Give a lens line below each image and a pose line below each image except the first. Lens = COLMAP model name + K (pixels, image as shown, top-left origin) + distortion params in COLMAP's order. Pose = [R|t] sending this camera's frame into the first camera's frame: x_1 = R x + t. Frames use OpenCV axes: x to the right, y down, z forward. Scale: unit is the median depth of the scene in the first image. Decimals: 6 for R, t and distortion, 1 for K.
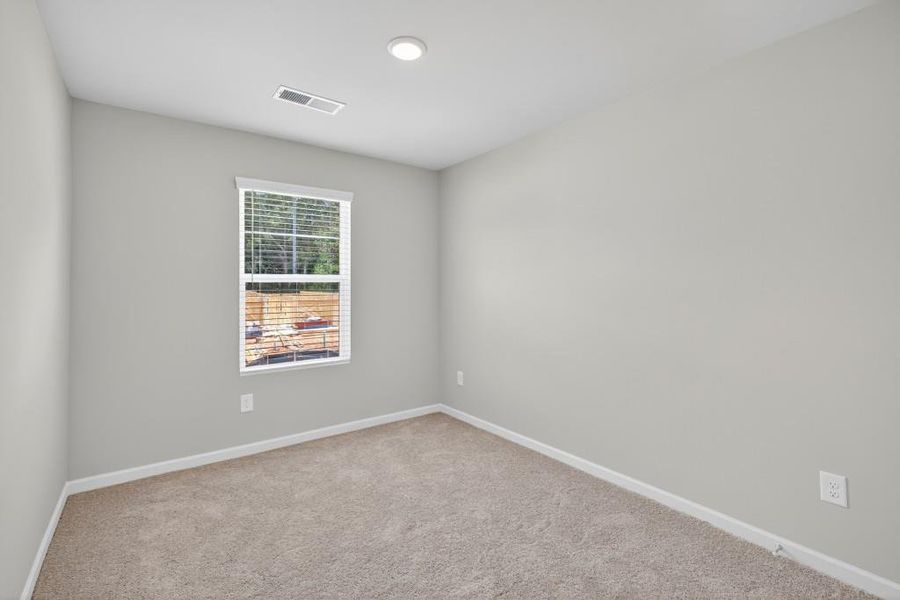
lens RADIAL K [[377.1, 0, 448.3], [0, 377.1, 288.6], [0, 0, 1]] dist [0.000846, -0.000051]
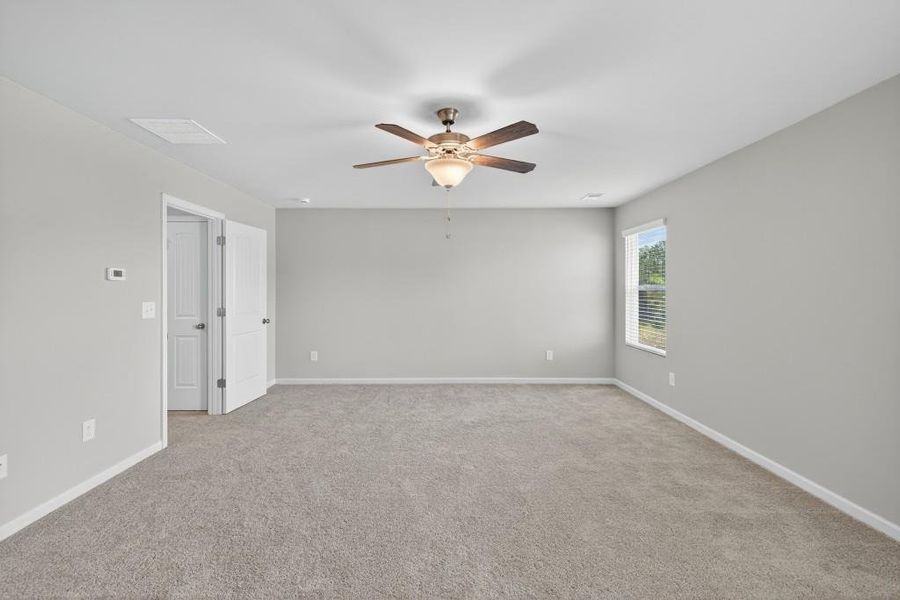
lens RADIAL K [[377.1, 0, 448.3], [0, 377.1, 288.6], [0, 0, 1]] dist [0.000846, -0.000051]
pose [[0.778710, -0.001162, -0.627383, 0.378107], [-0.013248, 0.999745, -0.018294, 0.010770], [0.627244, 0.022557, 0.778496, -0.452370]]
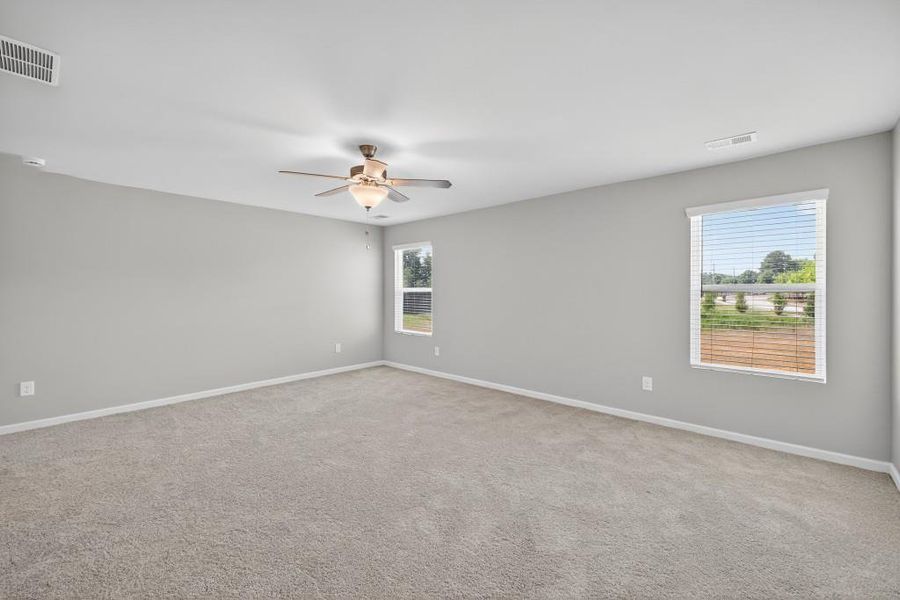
lens RADIAL K [[377.1, 0, 448.3], [0, 377.1, 288.6], [0, 0, 1]] dist [0.000846, -0.000051]
pose [[0.988381, -0.000086, 0.152000, 0.015495], [0.004011, 0.999666, -0.025521, 0.018543], [-0.151947, 0.025834, 0.988051, -0.772100]]
